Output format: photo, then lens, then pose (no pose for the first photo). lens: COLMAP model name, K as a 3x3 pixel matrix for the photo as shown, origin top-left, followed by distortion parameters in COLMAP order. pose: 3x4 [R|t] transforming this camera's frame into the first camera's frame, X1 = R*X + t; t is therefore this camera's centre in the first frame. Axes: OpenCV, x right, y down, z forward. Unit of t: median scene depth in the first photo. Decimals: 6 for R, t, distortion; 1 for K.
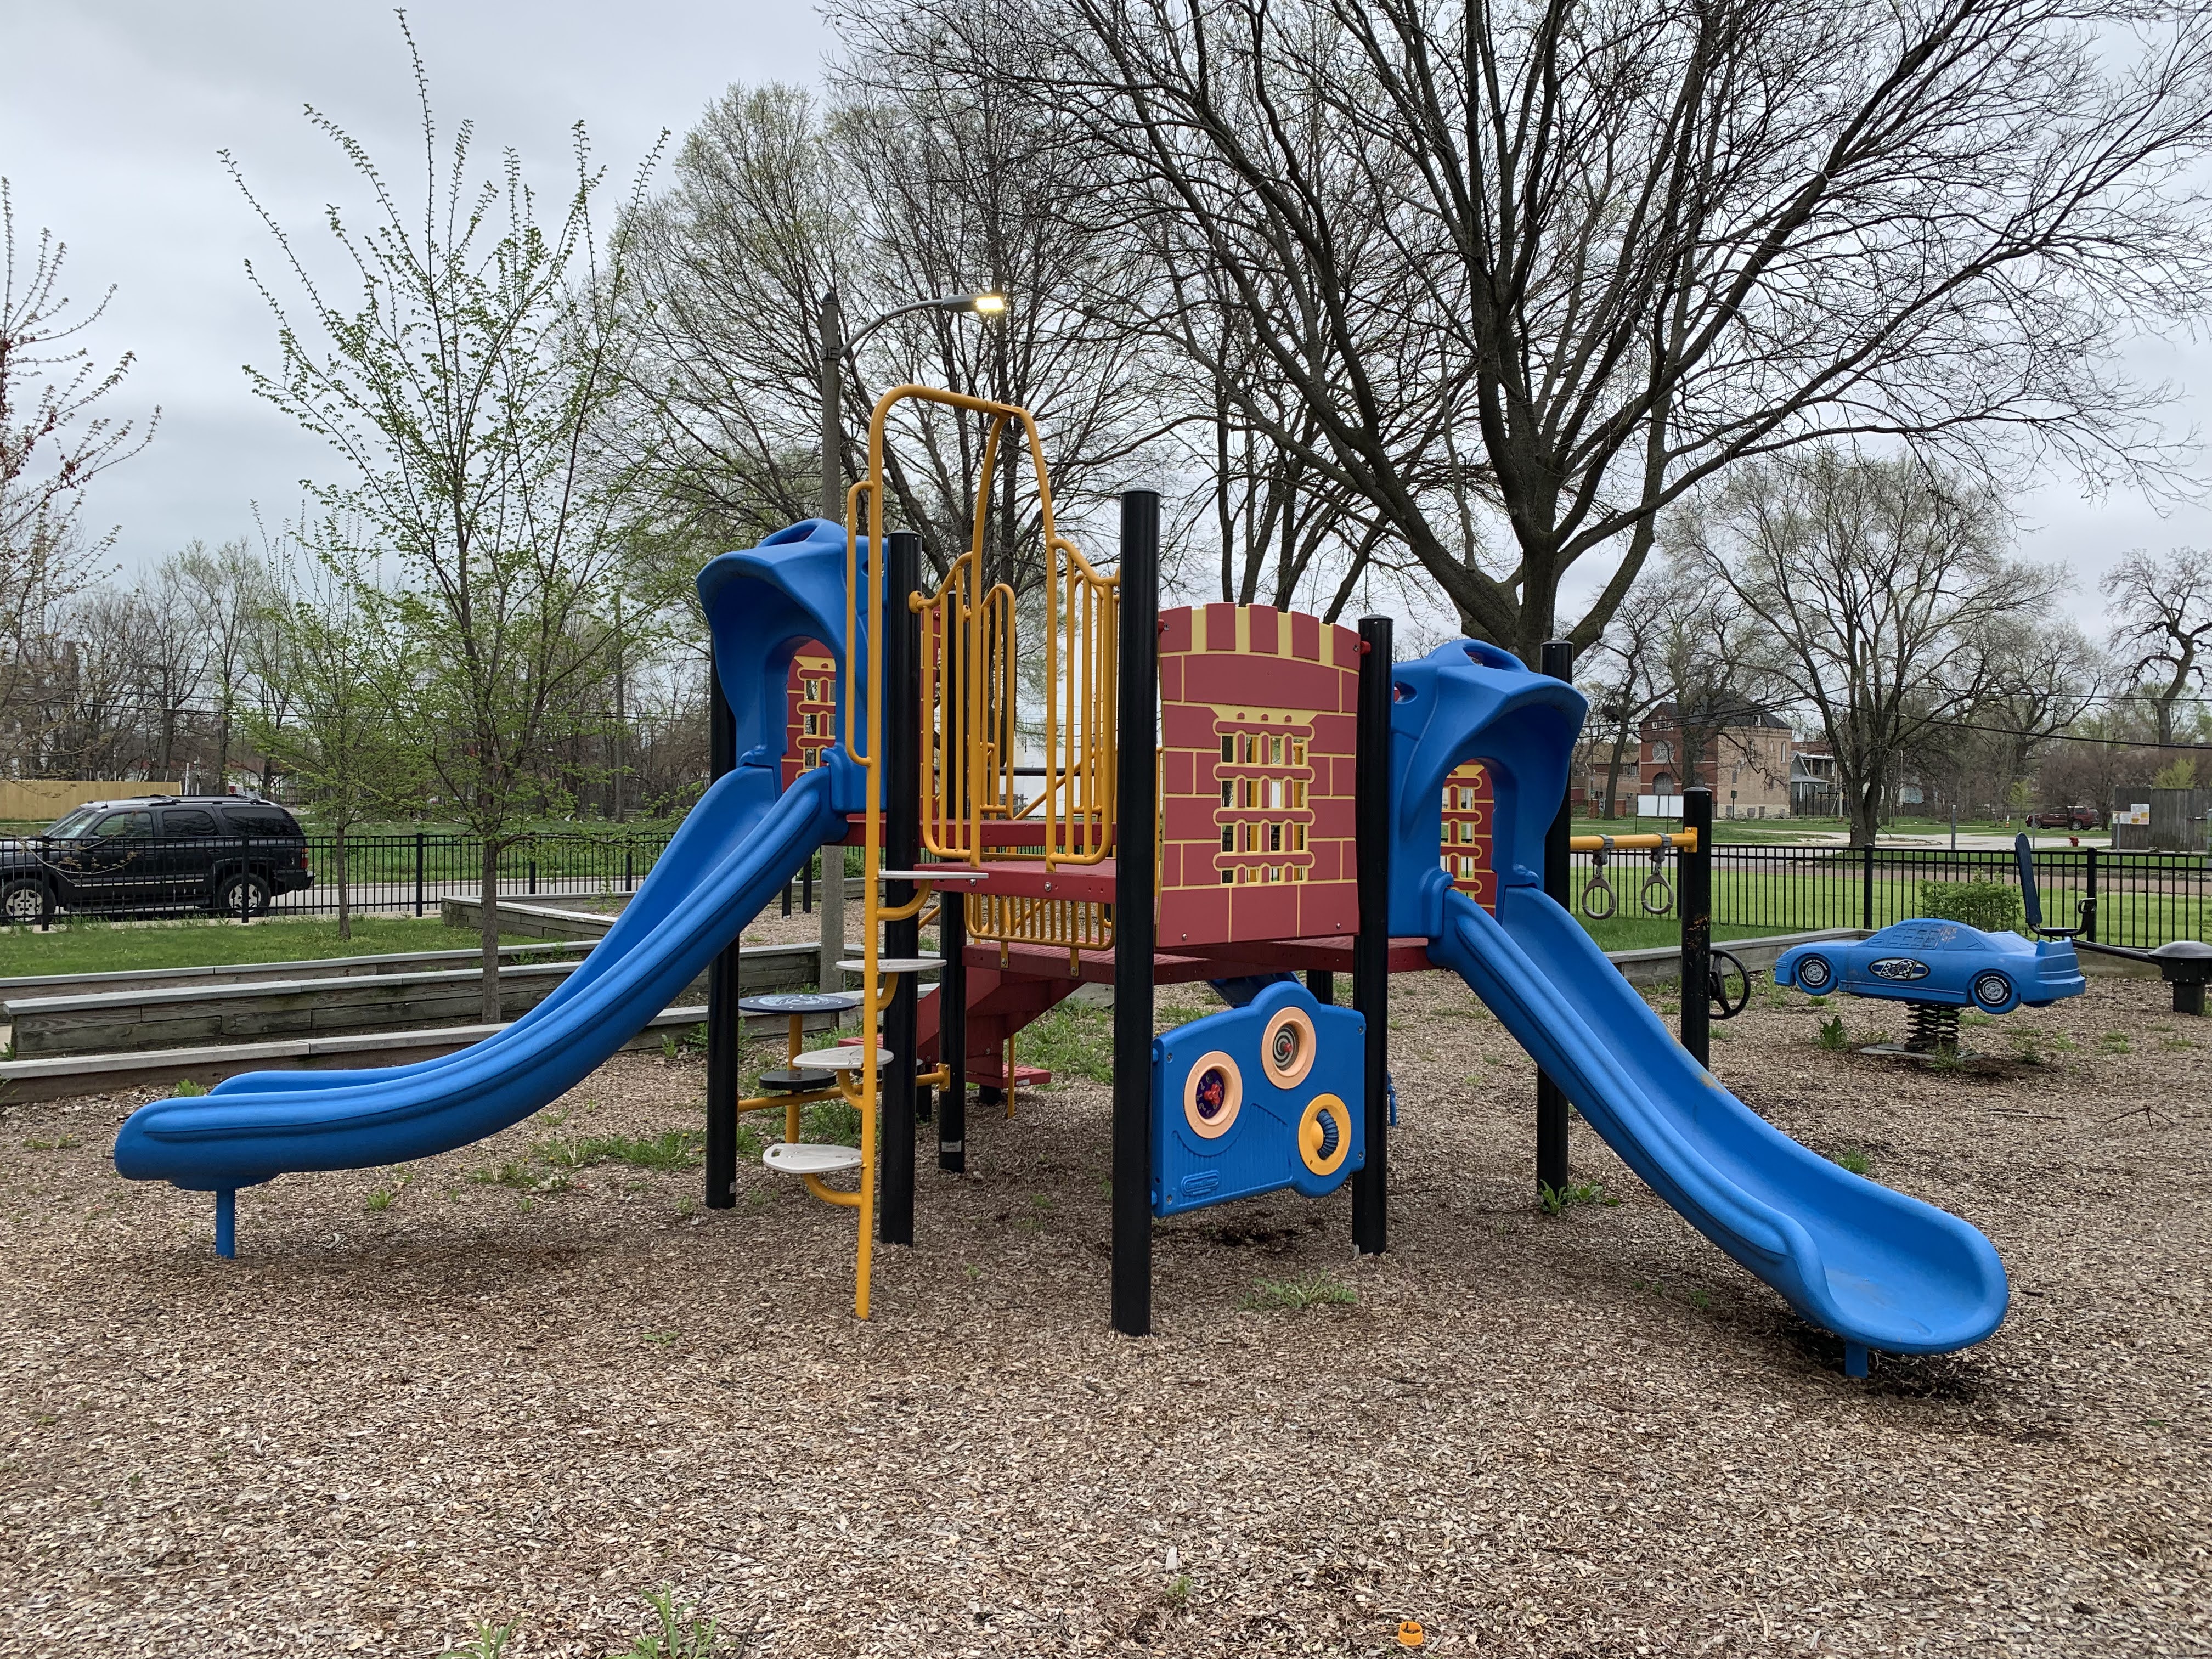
lens RADIAL K [[1717.3, 0, 1097.4], [0, 1717.3, 787.5], [0, 0, 1]] dist [0.056413, -0.029987]
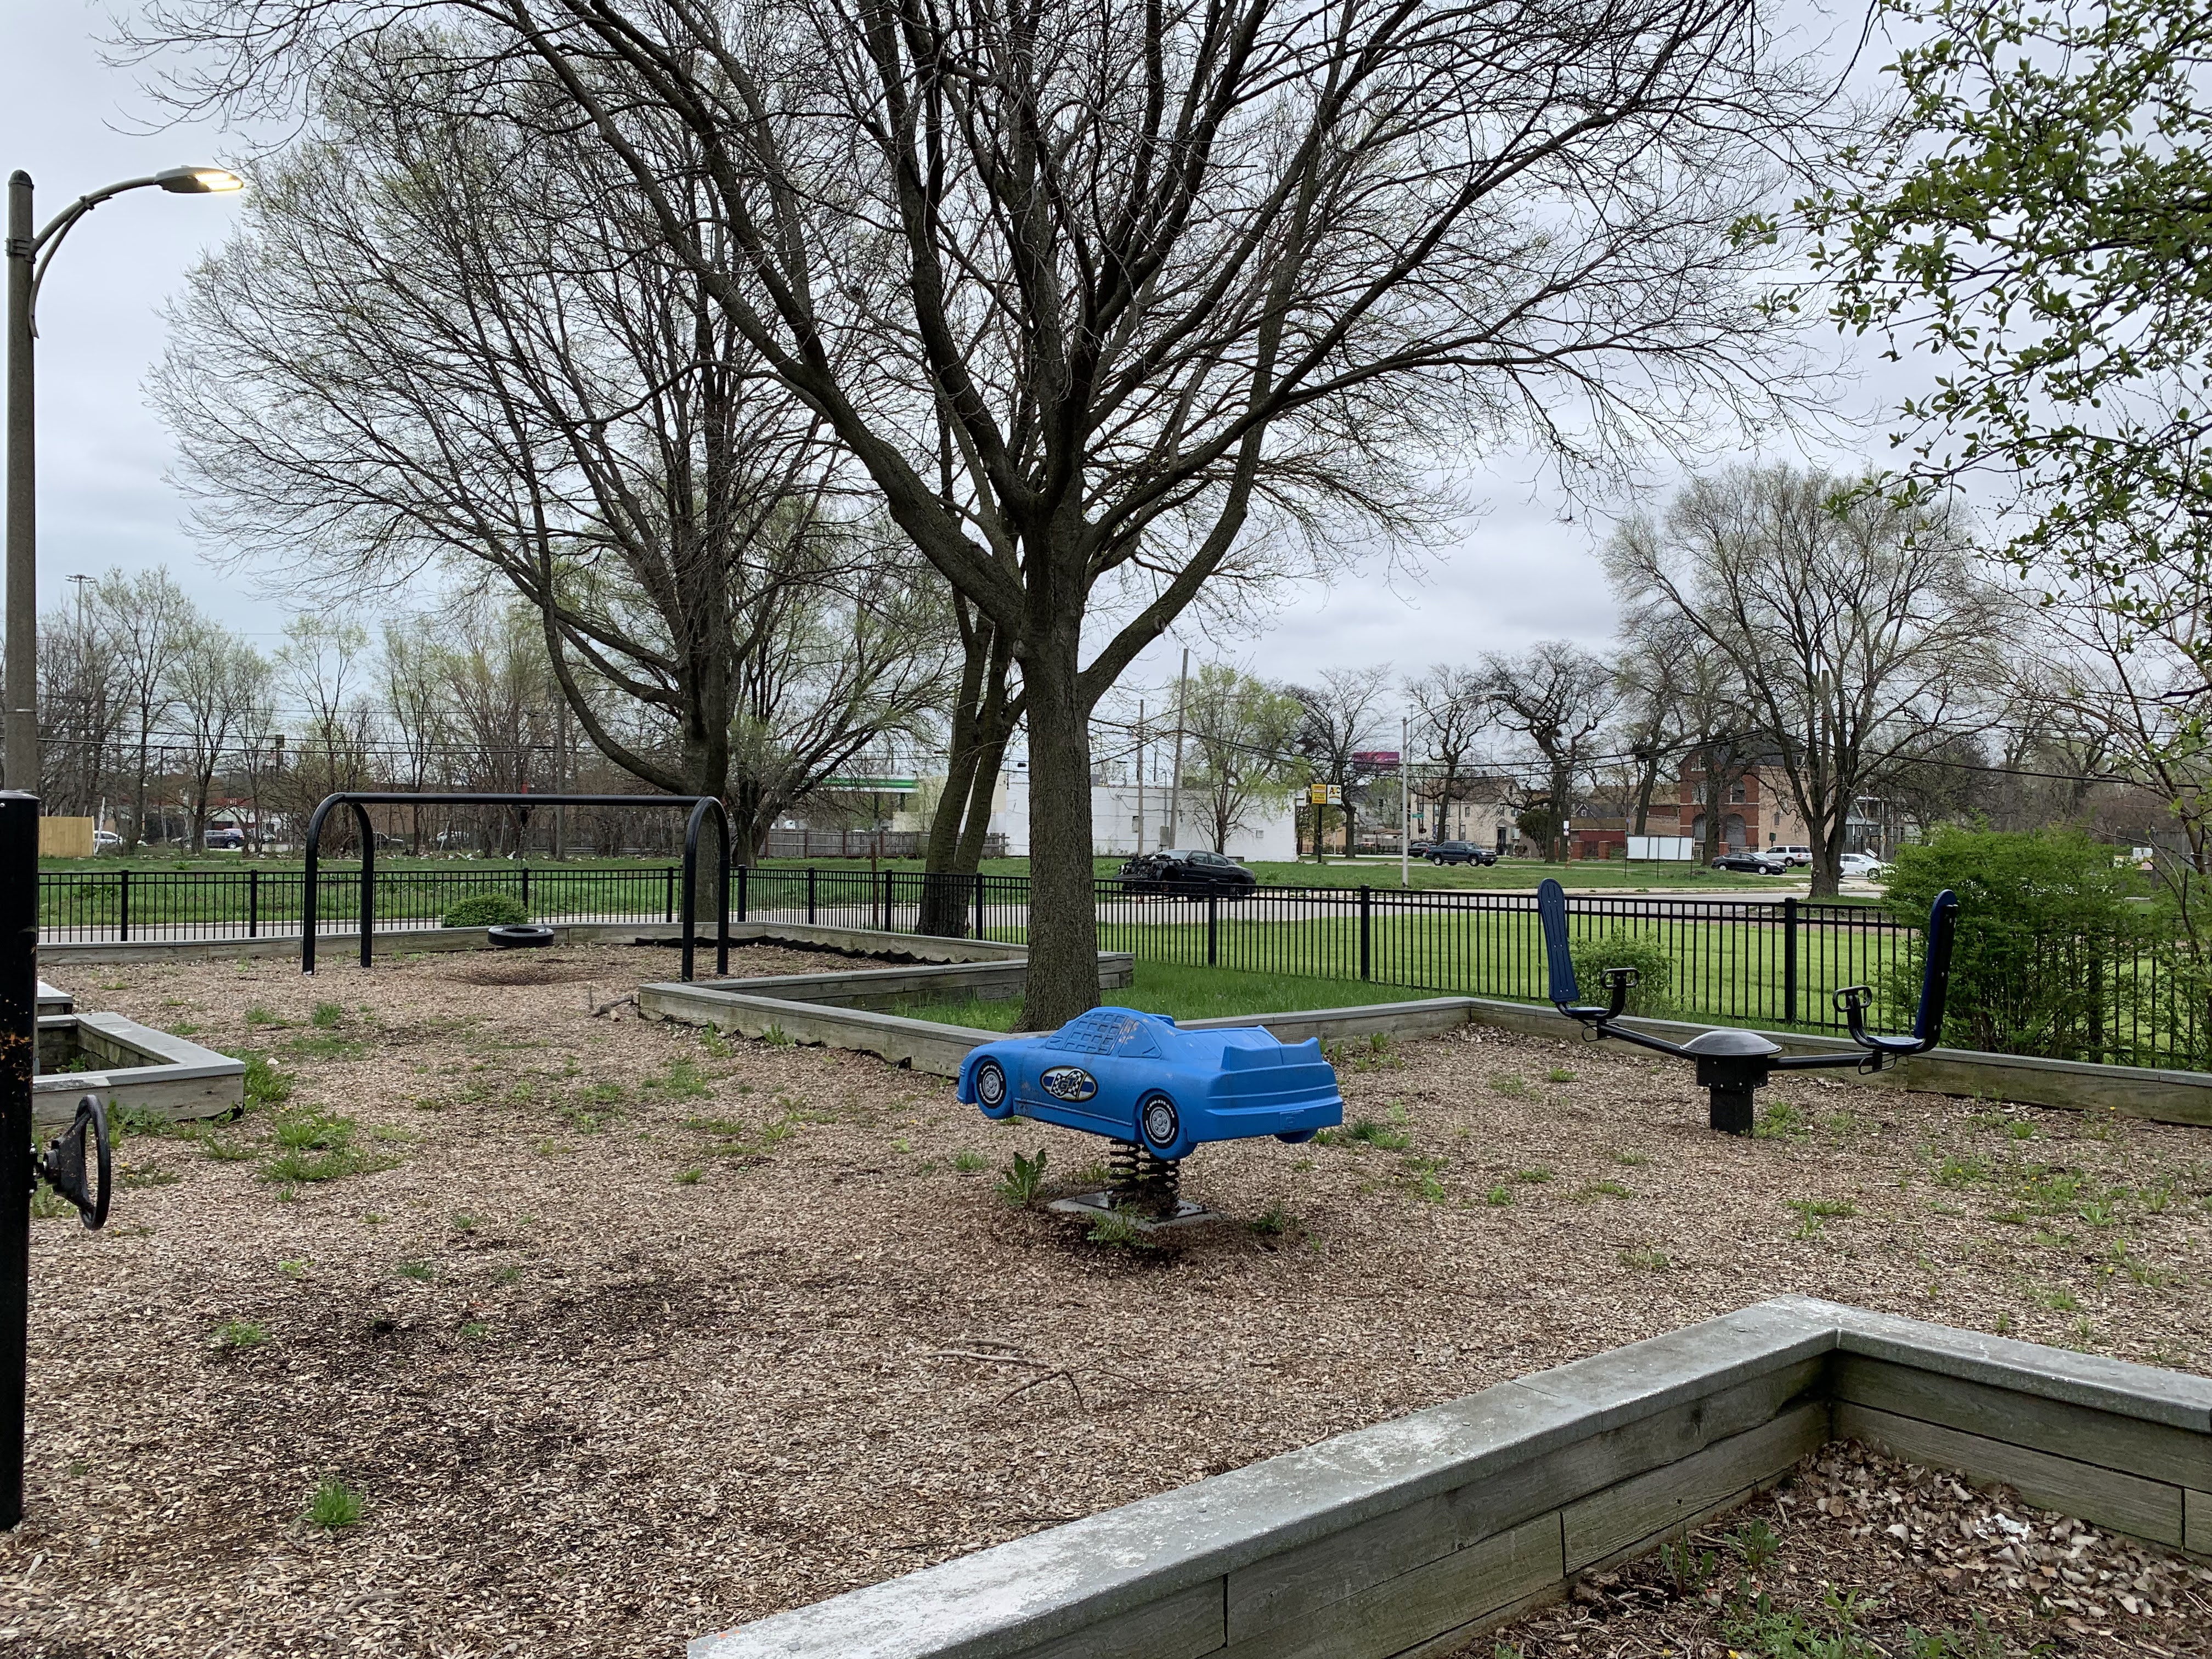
lens RADIAL K [[1717.3, 0, 1108.0], [0, 1717.3, 816.7], [0, 0, 1]] dist [0.056413, -0.029987]
pose [[0.998902, 0.003621, -0.046701, 0.297658], [-0.003937, 0.999970, -0.006685, 0.003784], [0.046675, 0.006862, 0.998887, 0.200573]]
